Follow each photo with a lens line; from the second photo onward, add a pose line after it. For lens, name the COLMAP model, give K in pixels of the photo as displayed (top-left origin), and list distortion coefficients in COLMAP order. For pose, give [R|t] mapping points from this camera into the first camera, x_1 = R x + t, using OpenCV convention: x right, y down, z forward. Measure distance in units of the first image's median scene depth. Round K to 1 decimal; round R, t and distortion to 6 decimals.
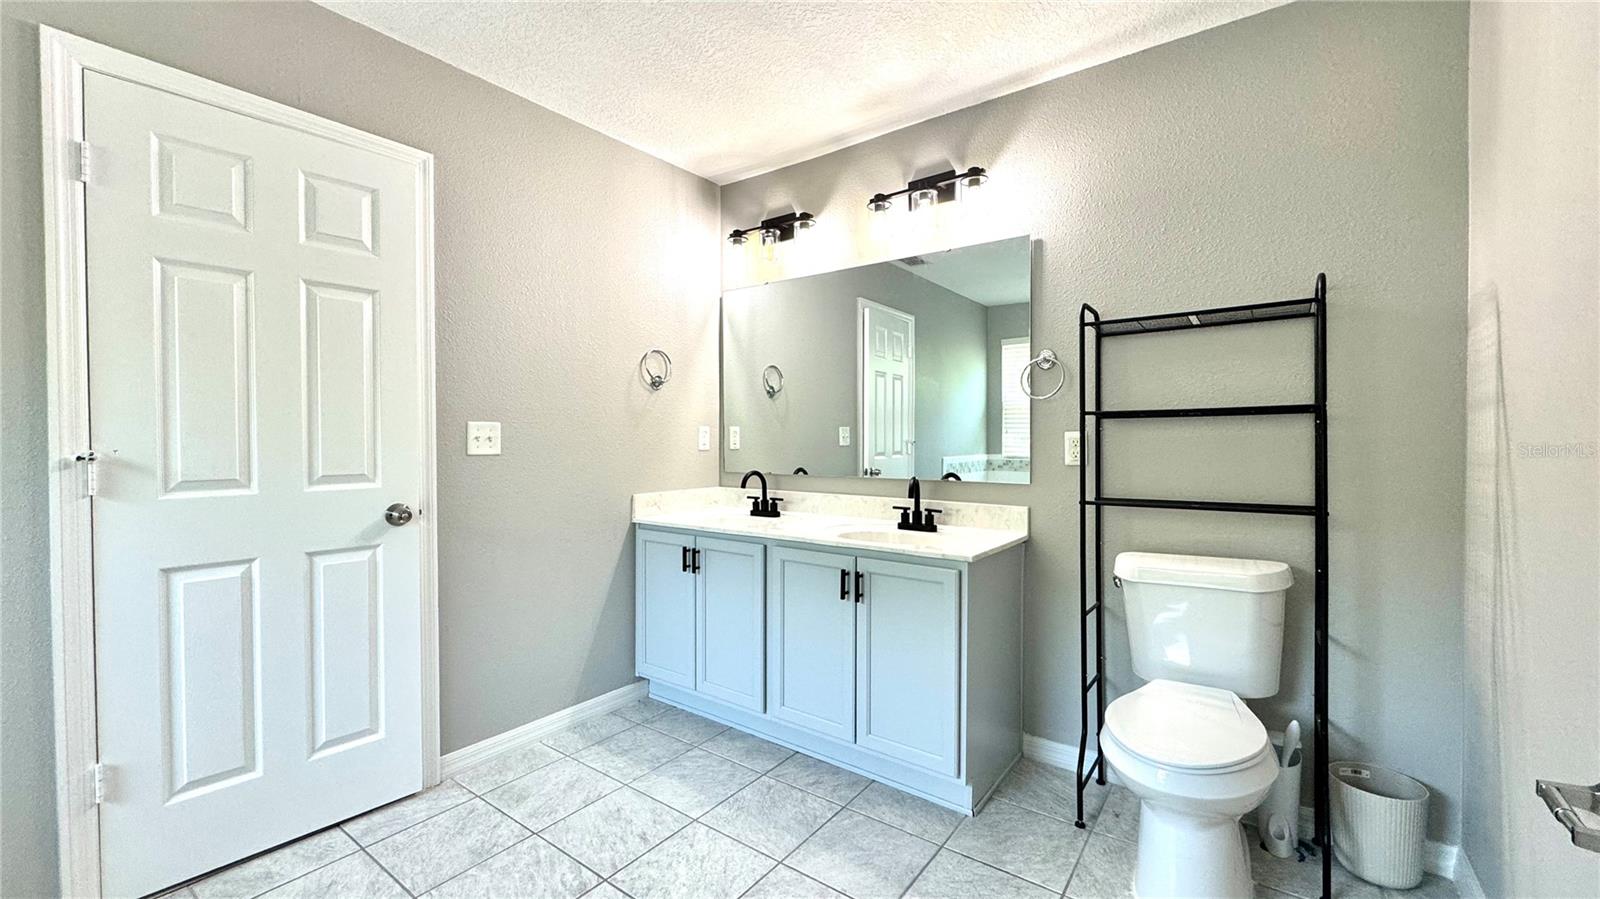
lens RADIAL K [[637.5, 0, 803.0], [0, 637.5, 438.9], [0, 0, 1]] dist [-0.002959, 0.000322]
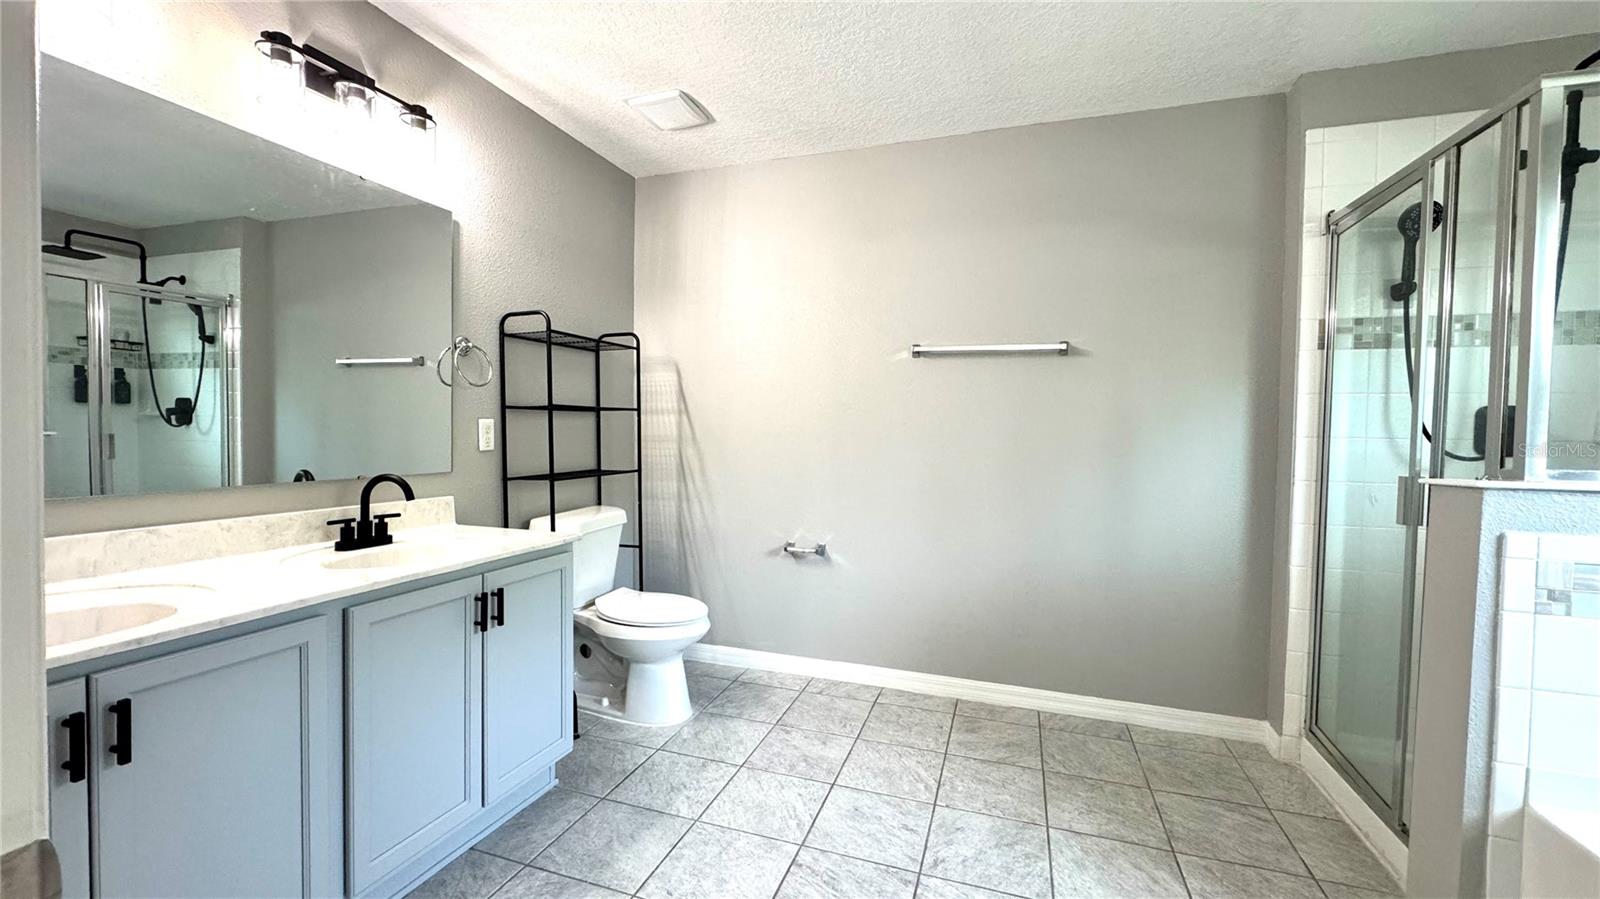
lens RADIAL K [[637.5, 0, 800.0], [0, 637.5, 447.3], [0, 0, 1]] dist [-0.002959, 0.000322]
pose [[-0.307979, -0.014552, 0.951282, -0.731729], [0.001395, 0.999875, 0.015747, 0.019080], [-0.951392, 0.006177, -0.307920, 0.811980]]
